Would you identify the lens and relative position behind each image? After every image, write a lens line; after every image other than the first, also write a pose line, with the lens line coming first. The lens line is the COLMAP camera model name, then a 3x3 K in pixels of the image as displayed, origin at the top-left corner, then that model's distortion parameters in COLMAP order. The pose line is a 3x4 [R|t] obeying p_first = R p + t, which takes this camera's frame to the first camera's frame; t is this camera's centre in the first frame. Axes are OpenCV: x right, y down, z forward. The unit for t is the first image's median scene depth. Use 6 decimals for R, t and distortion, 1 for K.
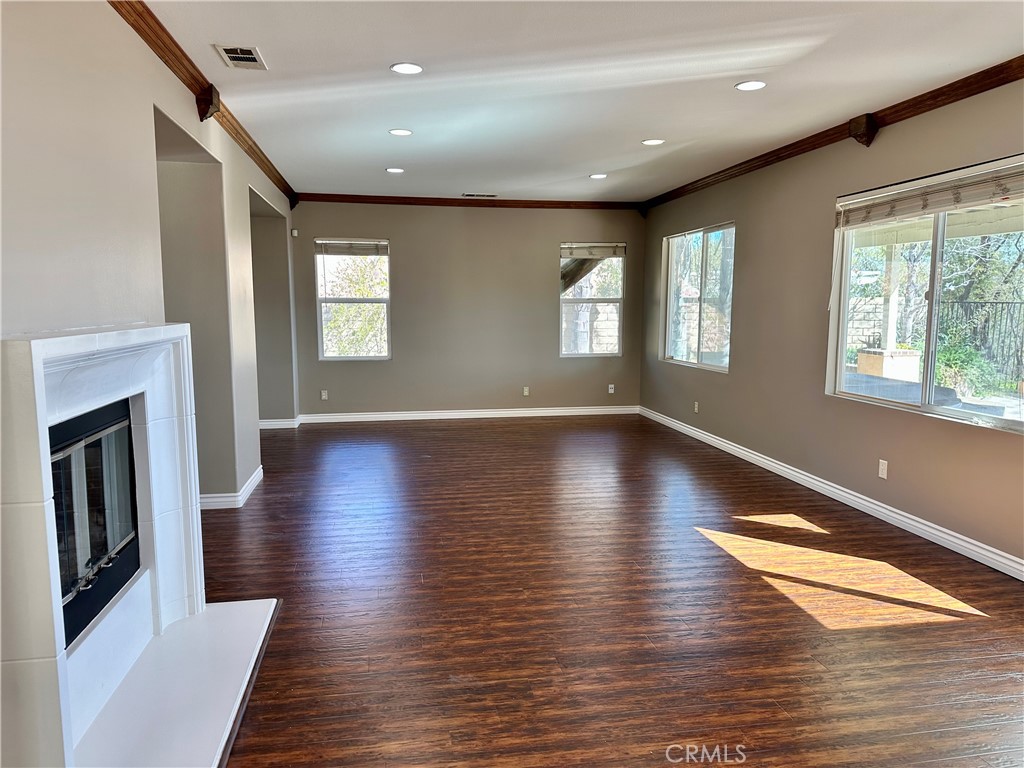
lens RADIAL K [[718.3, 0, 513.4], [0, 718.3, 392.1], [0, 0, 1]] dist [0.056845, -0.058555]
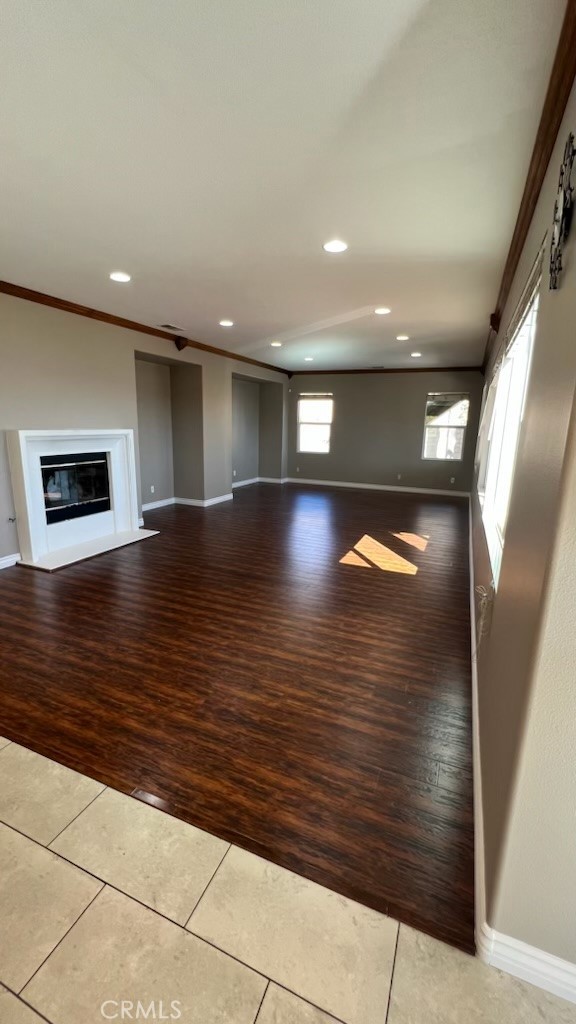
lens RADIAL K [[410.1, 0, 289.4], [0, 410.1, 510.9], [0, 0, 1]] dist [0.000863, 0.000152]
pose [[0.835931, 0.133339, -0.532391, 0.362138], [-0.090695, 0.990263, 0.105610, -0.000249], [0.541289, -0.039997, 0.839885, -0.009169]]
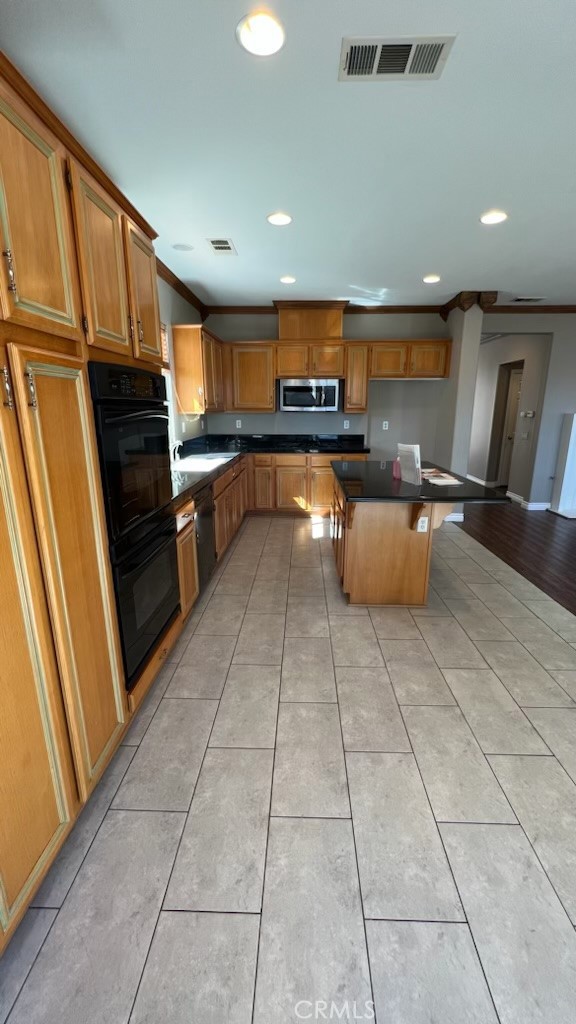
lens RADIAL K [[410.1, 0, 283.6], [0, 410.1, 510.2], [0, 0, 1]] dist [0.000863, 0.000152]
pose [[-0.217600, 0.238593, -0.946427, 0.585386], [-0.120626, 0.955654, 0.268654, 0.012756], [0.968555, 0.172623, -0.179169, -0.080893]]
